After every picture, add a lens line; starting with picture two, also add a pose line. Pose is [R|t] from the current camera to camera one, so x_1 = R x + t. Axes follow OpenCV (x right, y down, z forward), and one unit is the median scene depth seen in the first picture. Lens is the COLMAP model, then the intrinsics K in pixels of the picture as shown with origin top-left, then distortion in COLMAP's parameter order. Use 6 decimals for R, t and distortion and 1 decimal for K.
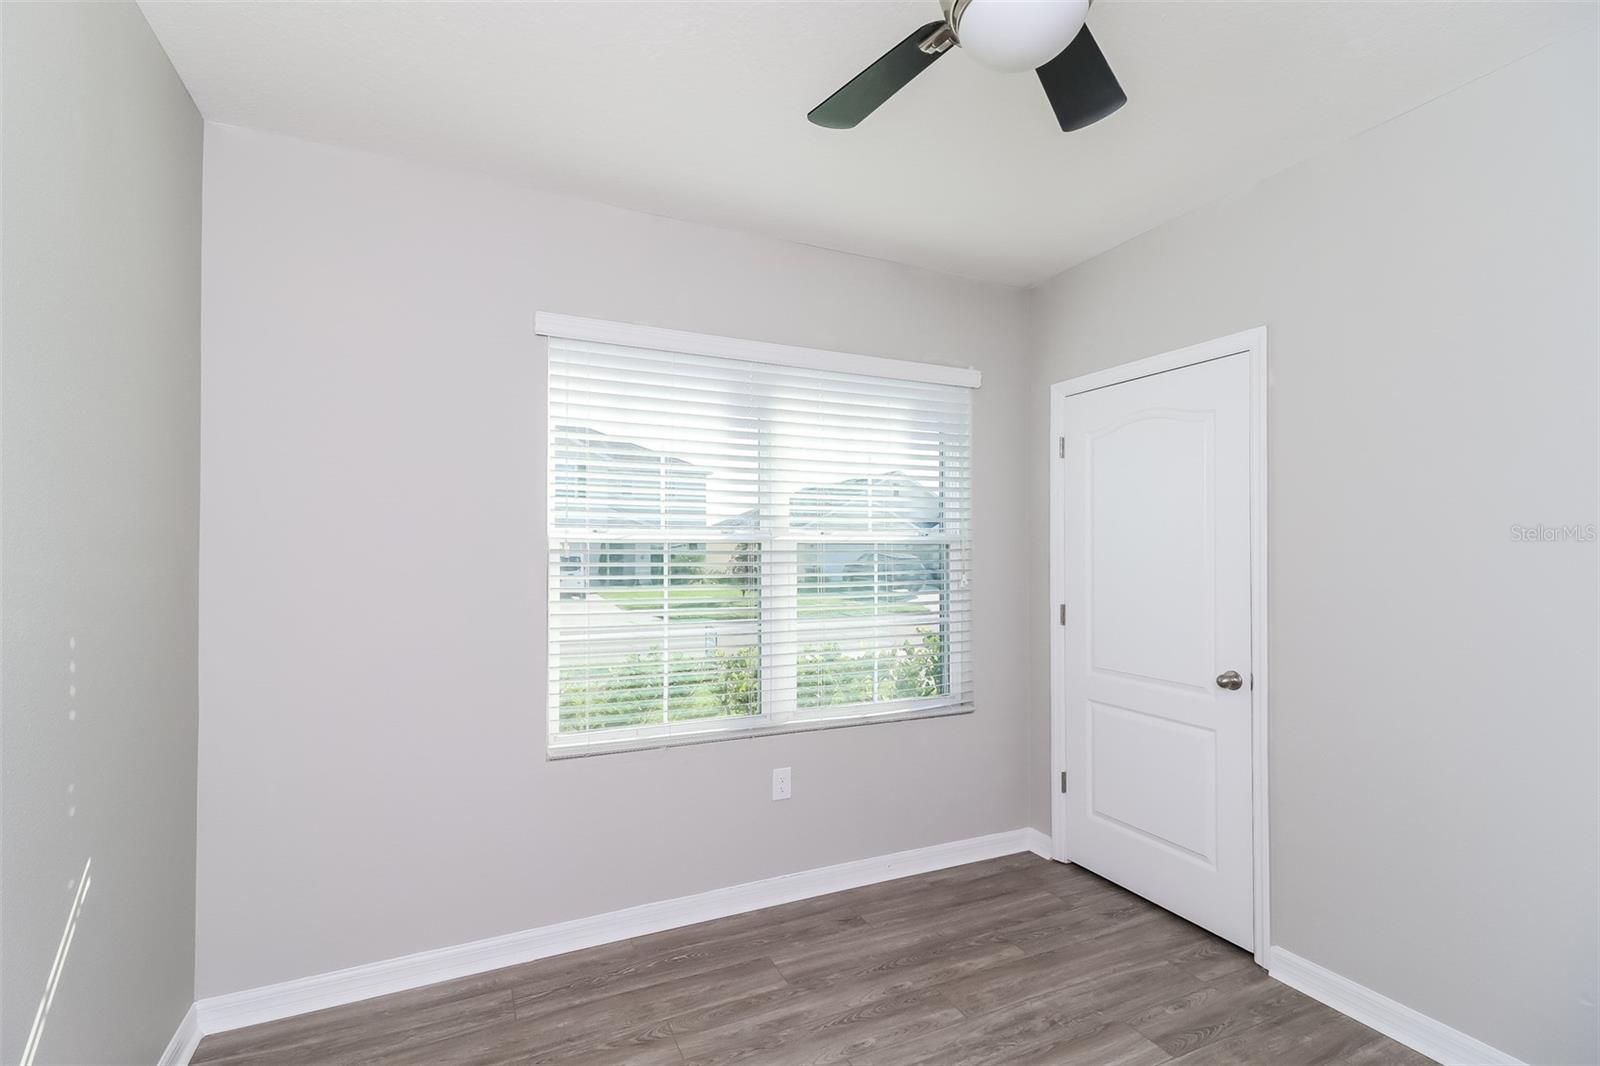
lens RADIAL K [[736.8, 0, 798.5], [0, 736.8, 540.5], [0, 0, 1]] dist [-0.005405, -0.000808]
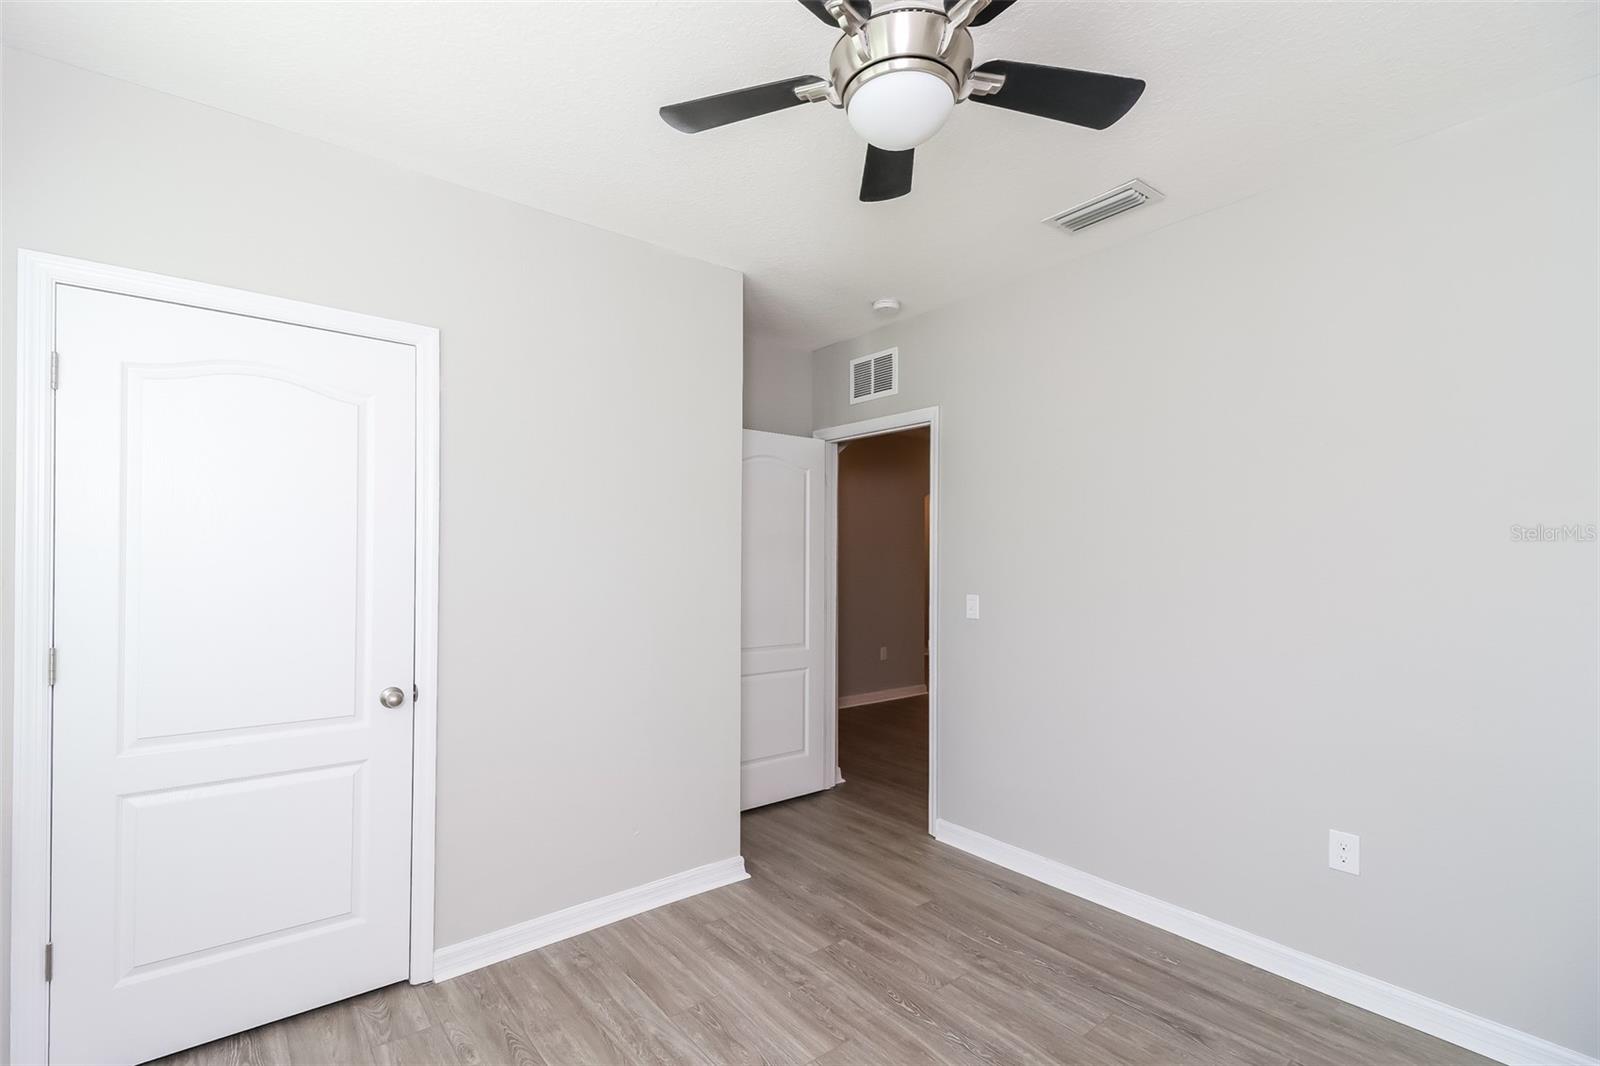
lens RADIAL K [[736.8, 0, 786.5], [0, 736.8, 534.9], [0, 0, 1]] dist [-0.005405, -0.000808]
pose [[-0.217989, 0.014912, 0.975837, -0.429475], [-0.005572, 0.999848, -0.016524, 0.000206], [-0.975935, -0.009039, -0.217873, 0.741569]]
